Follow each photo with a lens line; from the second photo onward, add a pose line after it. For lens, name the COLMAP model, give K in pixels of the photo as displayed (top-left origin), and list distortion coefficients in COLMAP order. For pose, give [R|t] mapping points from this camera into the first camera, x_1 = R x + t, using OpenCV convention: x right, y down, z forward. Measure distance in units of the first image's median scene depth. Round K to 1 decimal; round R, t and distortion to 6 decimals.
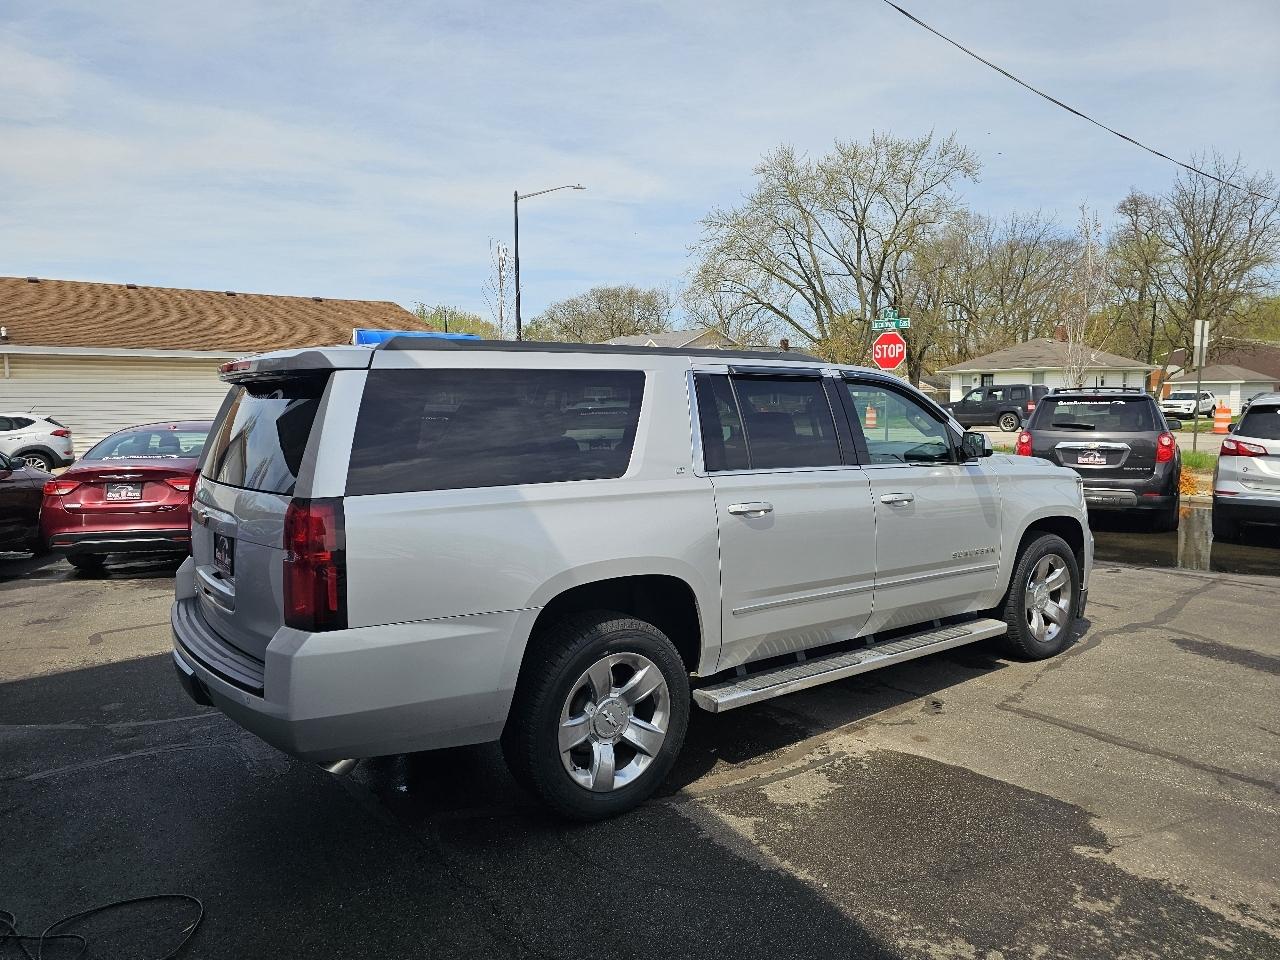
lens RADIAL K [[856.0, 0, 633.8], [0, 856.0, 478.8], [0, 0, 1]] dist [0.049517, -0.039523]
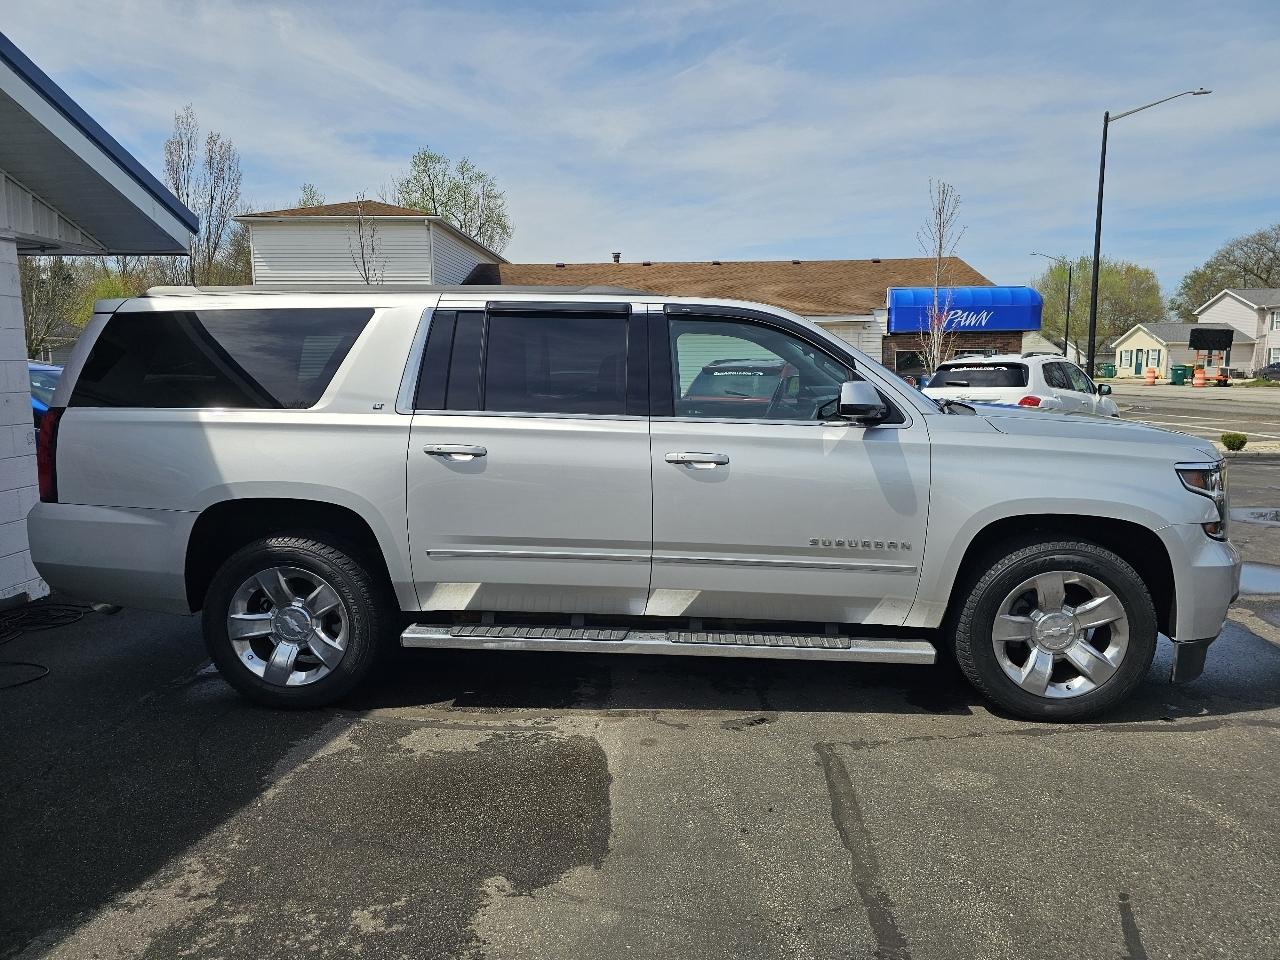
lens RADIAL K [[856.0, 0, 642.9], [0, 856.0, 486.8], [0, 0, 1]] dist [0.049517, -0.039523]
pose [[0.759968, 0.094575, -0.643043, 0.798734], [-0.061473, 0.995381, 0.073744, -0.007201], [0.647047, -0.016513, 0.762271, 0.344082]]
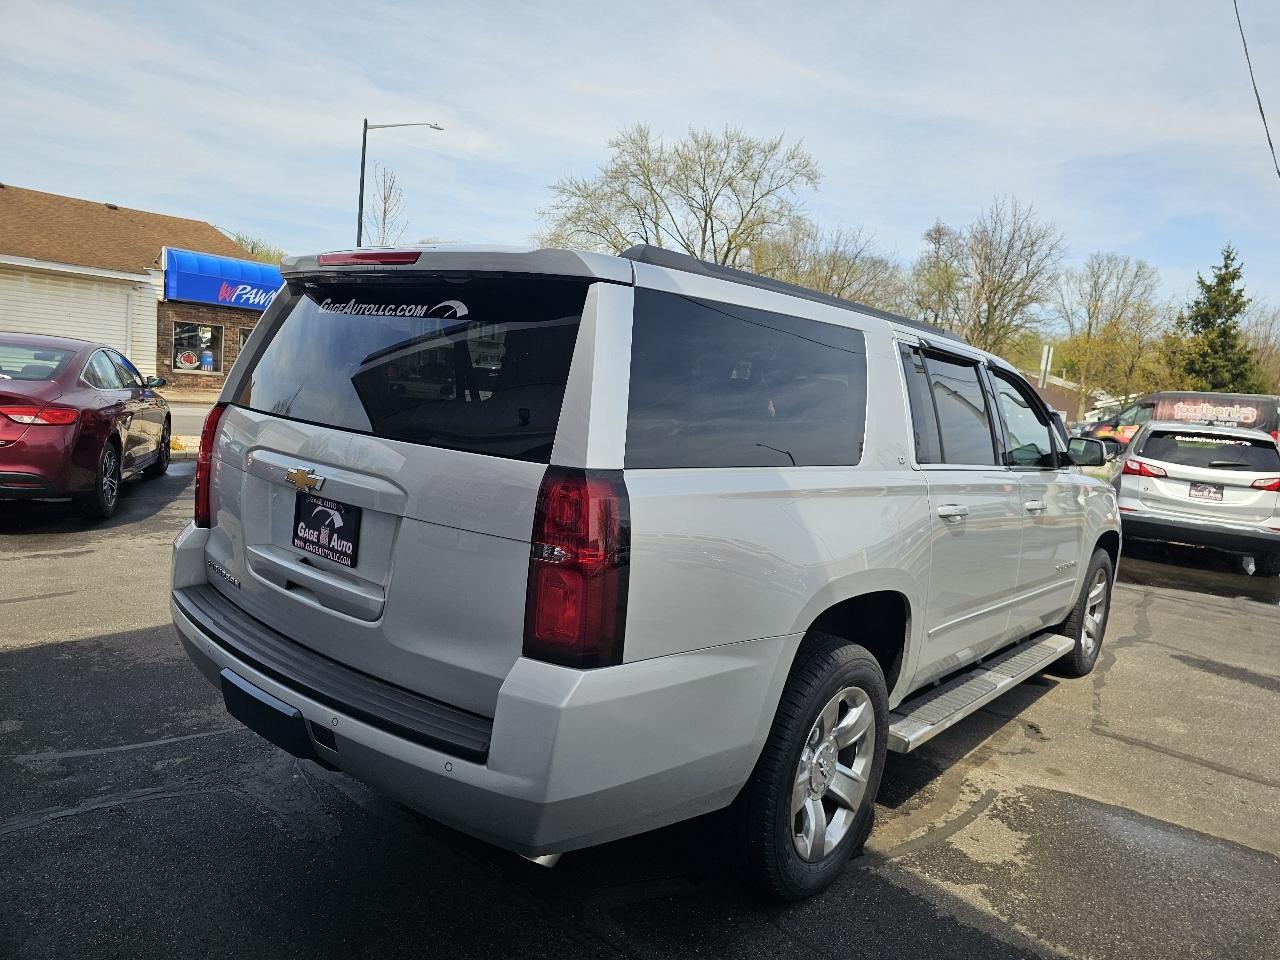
lens RADIAL K [[856.0, 0, 655.2], [0, 856.0, 485.7], [0, 0, 1]] dist [0.049517, -0.039523]
pose [[0.967089, 0.069850, 0.244664, -0.304281], [-0.078884, 0.996510, 0.027307, 0.008153], [-0.241903, -0.045708, 0.969223, 0.217744]]
